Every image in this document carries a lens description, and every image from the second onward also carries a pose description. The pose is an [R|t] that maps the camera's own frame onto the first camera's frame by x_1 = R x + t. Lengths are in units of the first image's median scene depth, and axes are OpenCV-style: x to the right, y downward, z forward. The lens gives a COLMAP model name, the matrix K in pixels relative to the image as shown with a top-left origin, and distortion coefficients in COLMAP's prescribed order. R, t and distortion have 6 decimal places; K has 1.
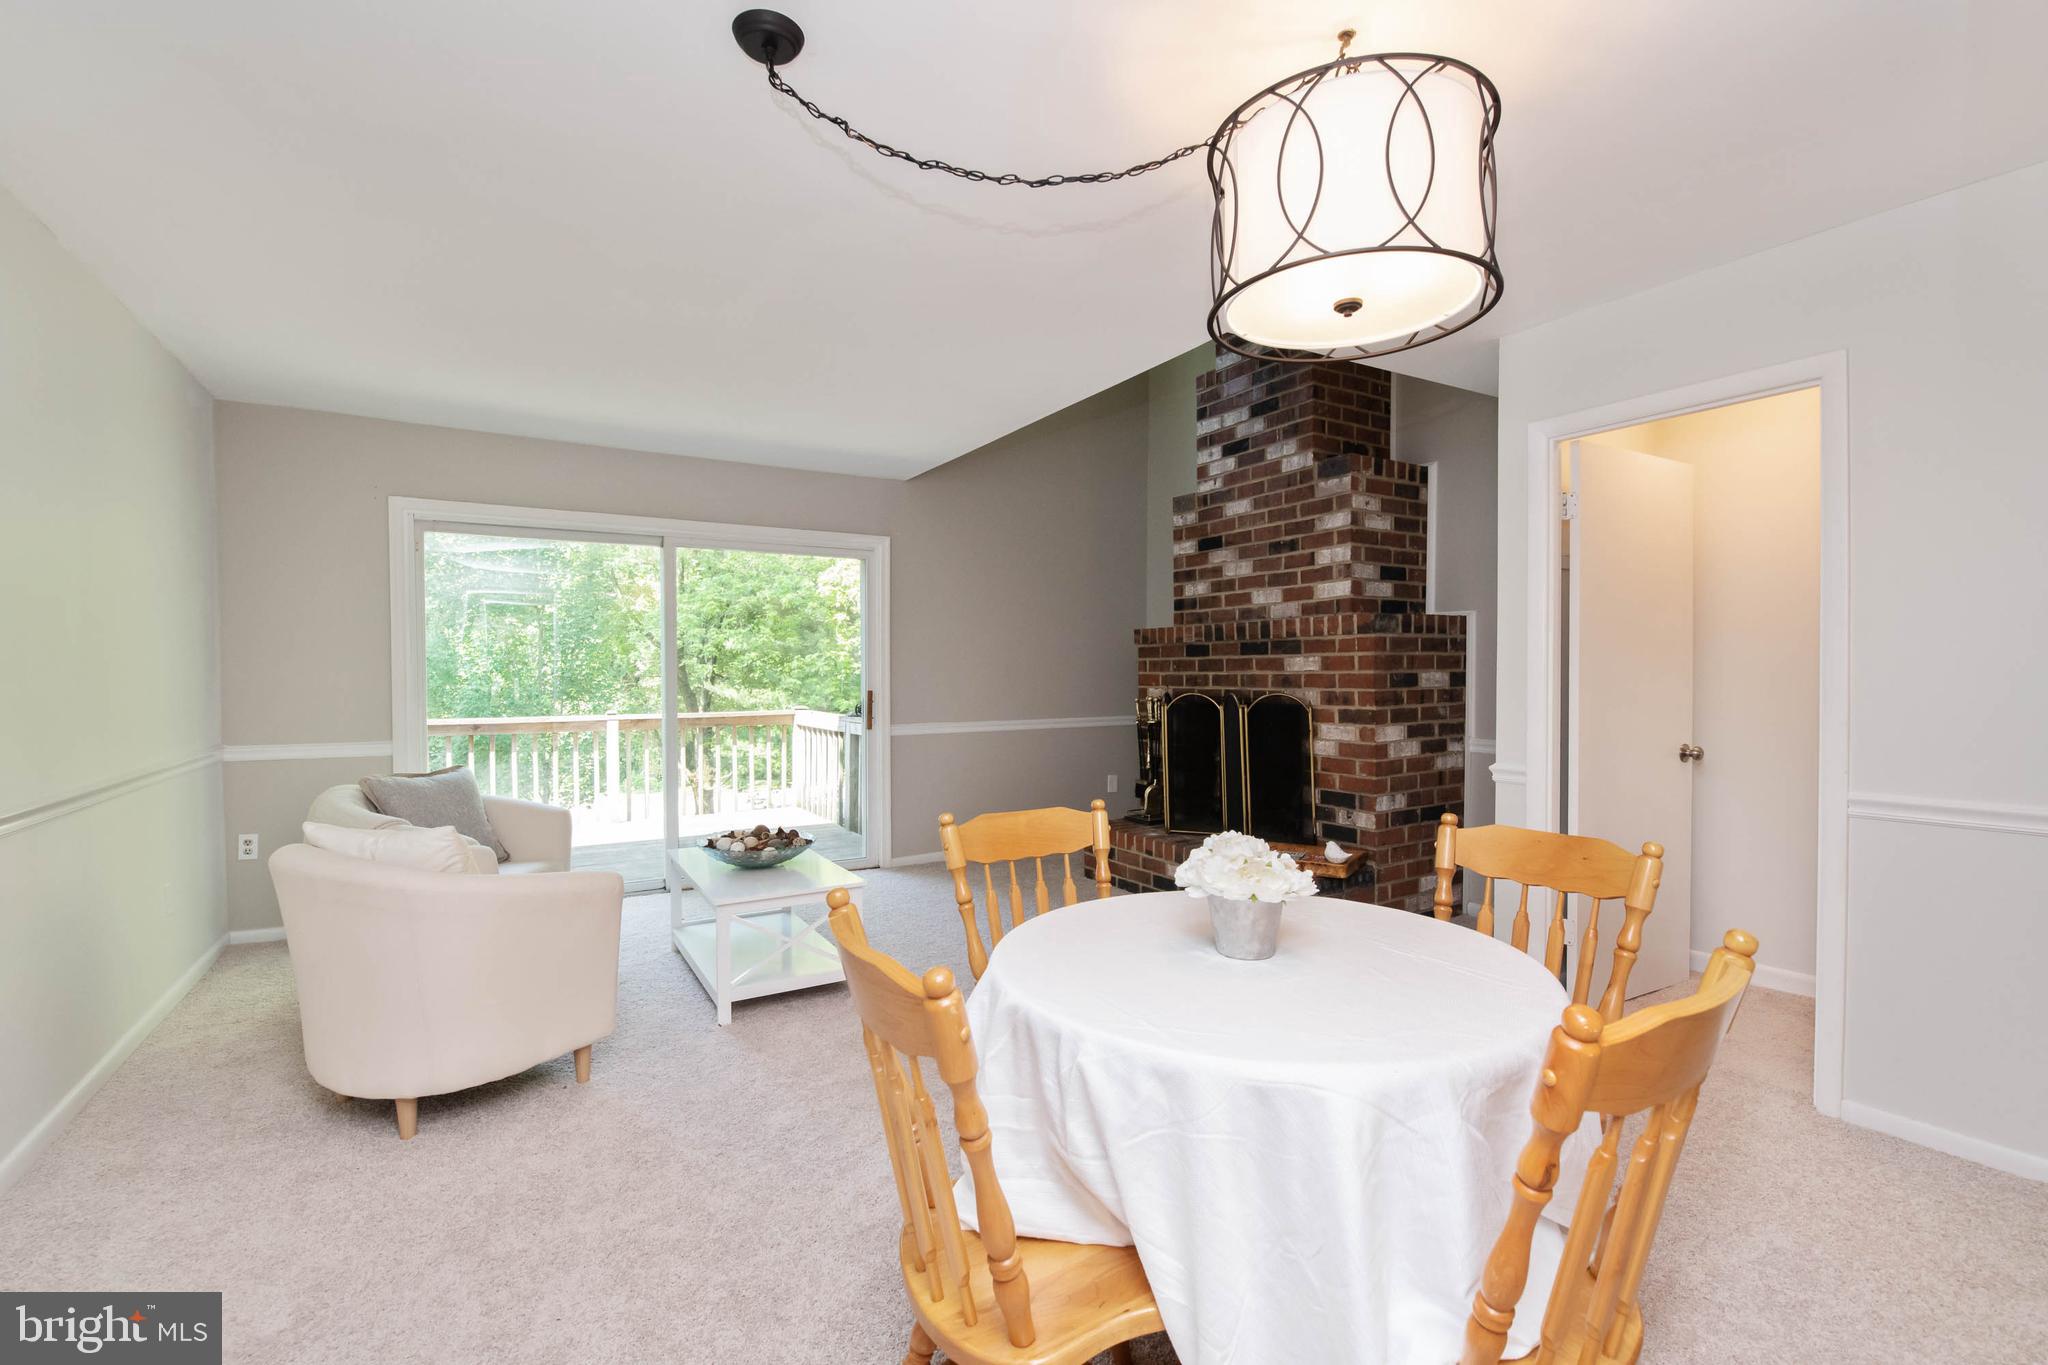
lens RADIAL K [[897.4, 0, 968.7], [0, 897.4, 683.0], [0, 0, 1]] dist [0.006699, -0.005238]
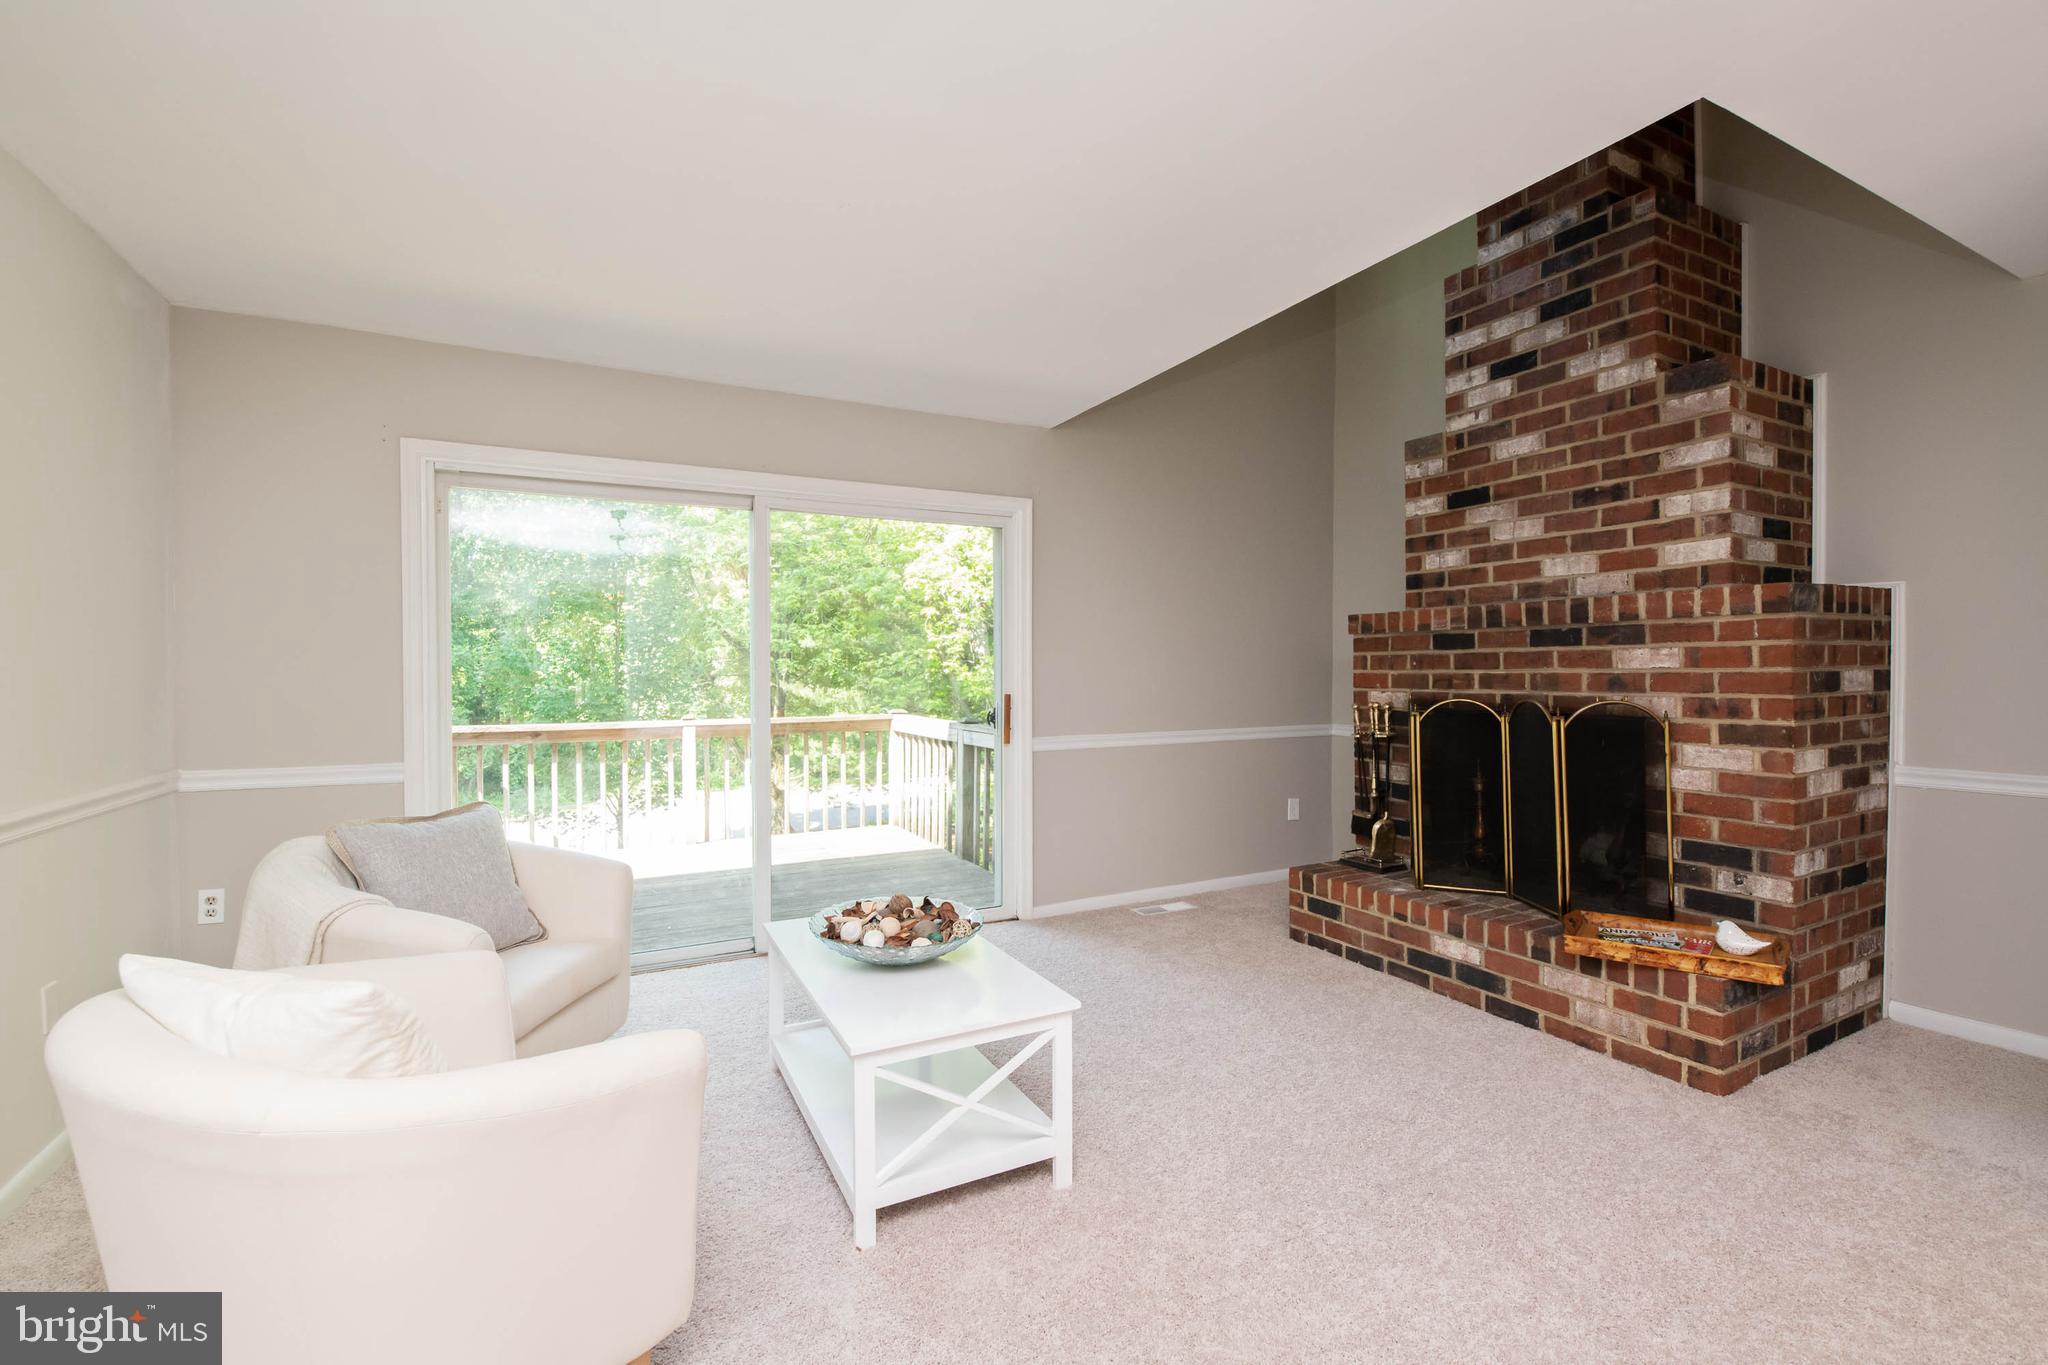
lens RADIAL K [[897.4, 0, 970.0], [0, 897.4, 672.7], [0, 0, 1]] dist [0.006699, -0.005238]
pose [[0.997226, -0.000821, -0.074431, -0.094590], [0.000061, 0.999948, -0.010213, -0.002742], [0.074436, 0.010180, 0.997174, 0.239016]]
